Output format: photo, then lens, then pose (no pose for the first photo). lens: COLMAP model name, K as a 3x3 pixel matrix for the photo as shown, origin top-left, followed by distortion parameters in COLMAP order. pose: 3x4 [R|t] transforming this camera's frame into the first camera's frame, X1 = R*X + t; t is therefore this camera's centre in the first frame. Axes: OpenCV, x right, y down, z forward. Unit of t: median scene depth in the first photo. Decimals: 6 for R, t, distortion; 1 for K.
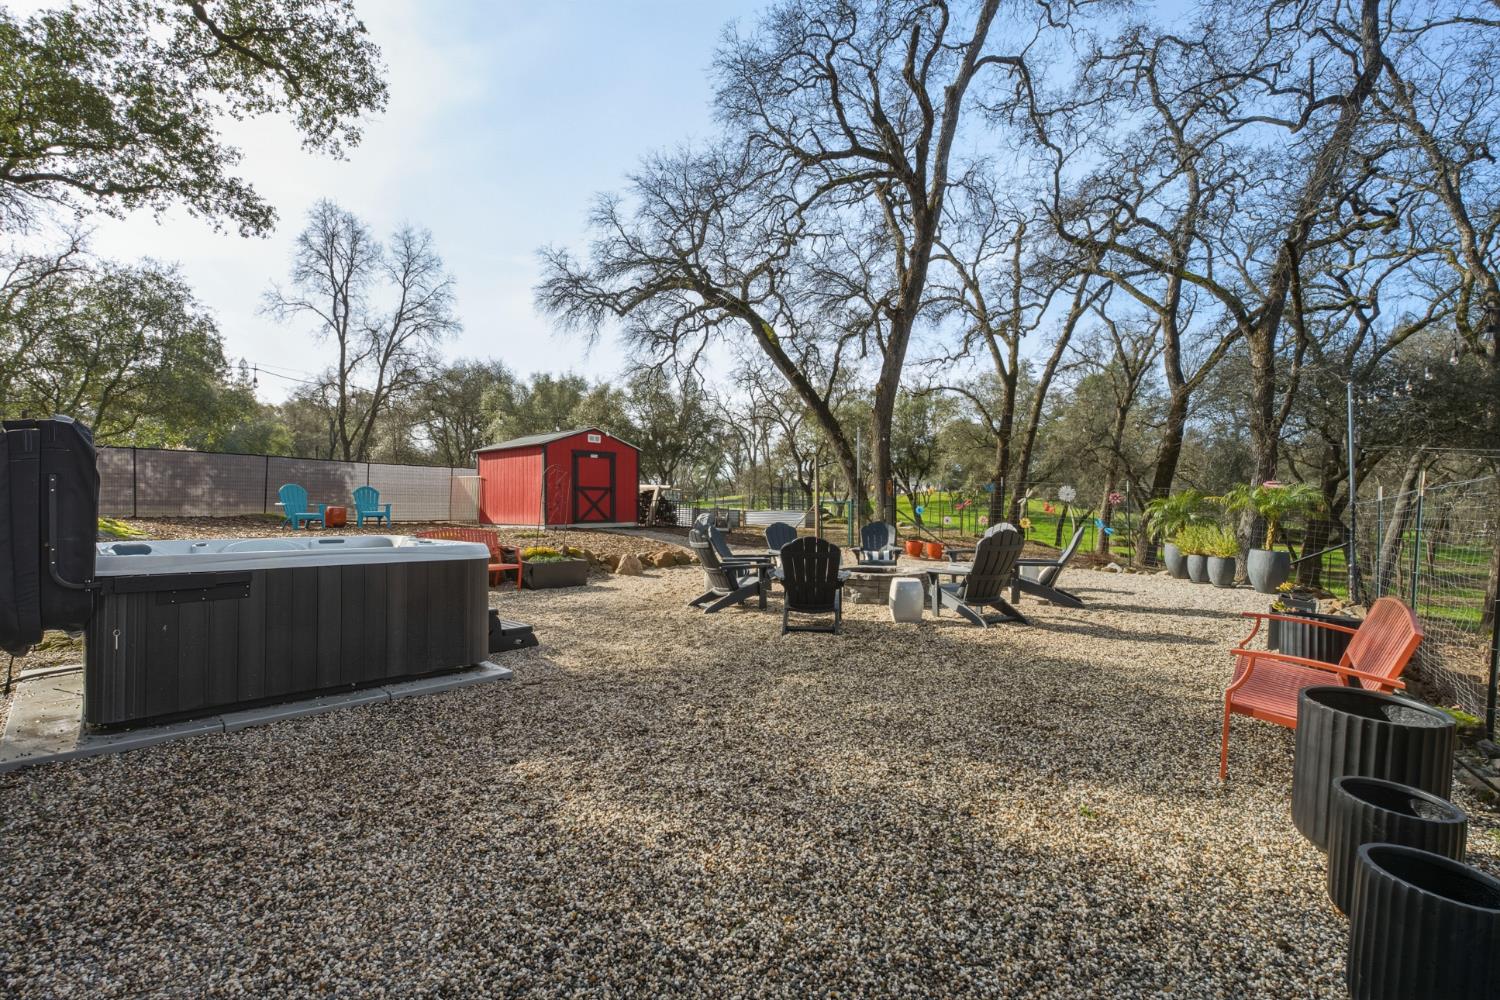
lens RADIAL K [[652.4, 0, 748.1], [0, 652.4, 495.7], [0, 0, 1]] dist [-0.005000, 0.001075]
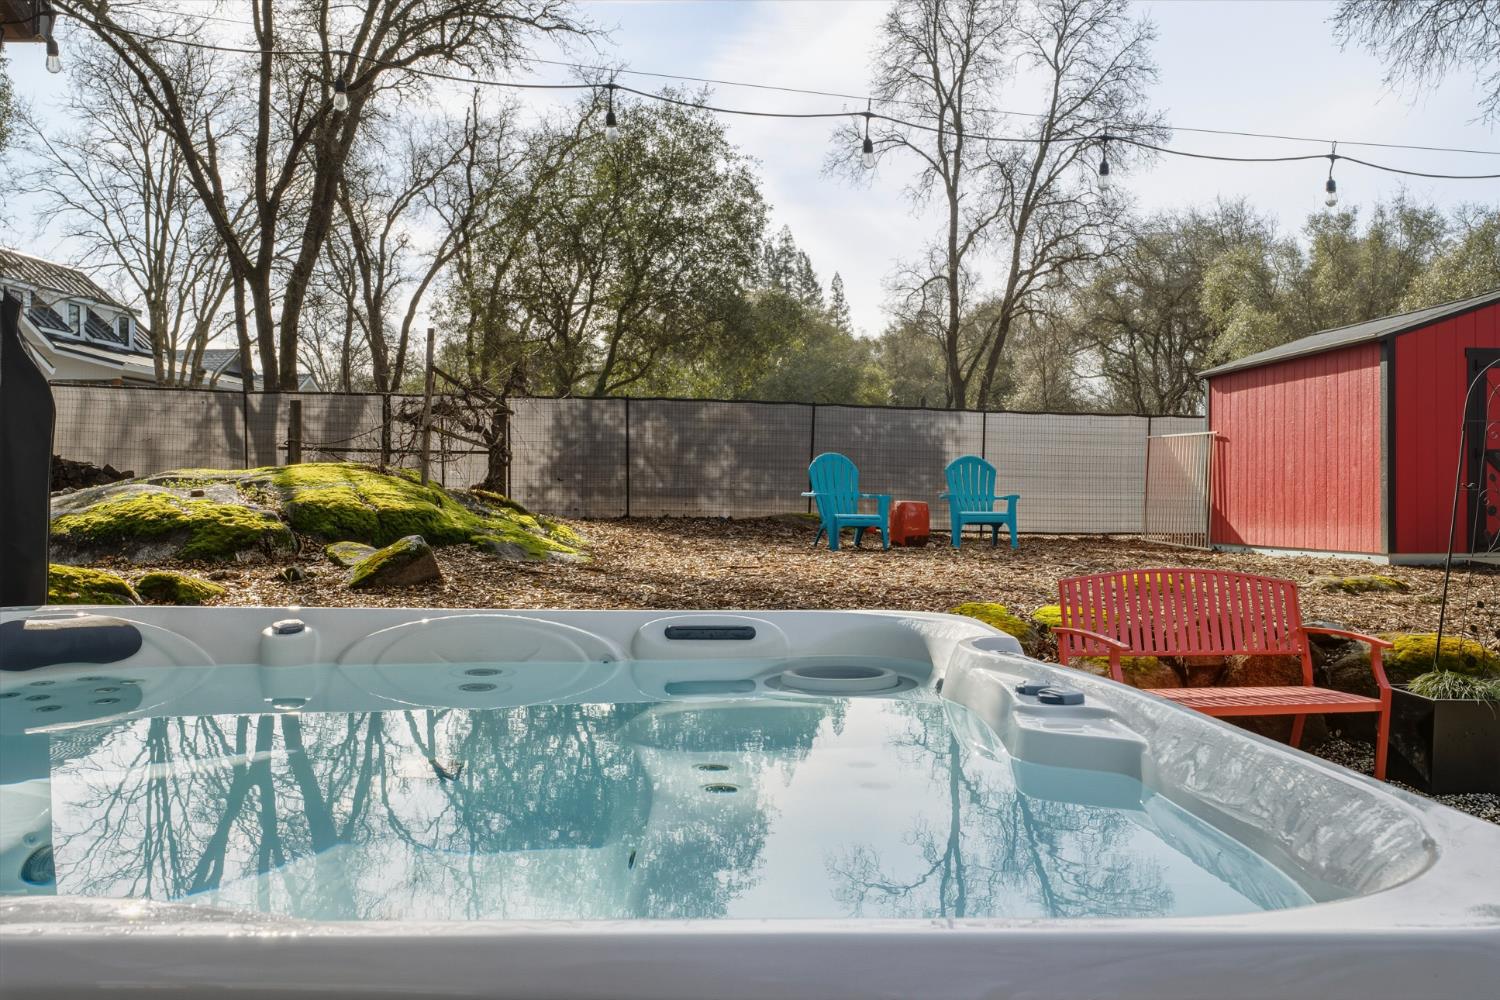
lens RADIAL K [[1237.5, 0, 752.1], [0, 1237.5, 495.1], [0, 0, 1]] dist [0.004931, -0.002668]
pose [[0.743239, 0.003177, -0.669019, -0.057718], [0.002595, 0.999968, 0.007630, 0.002706], [0.669021, -0.007407, 0.743206, 0.121110]]
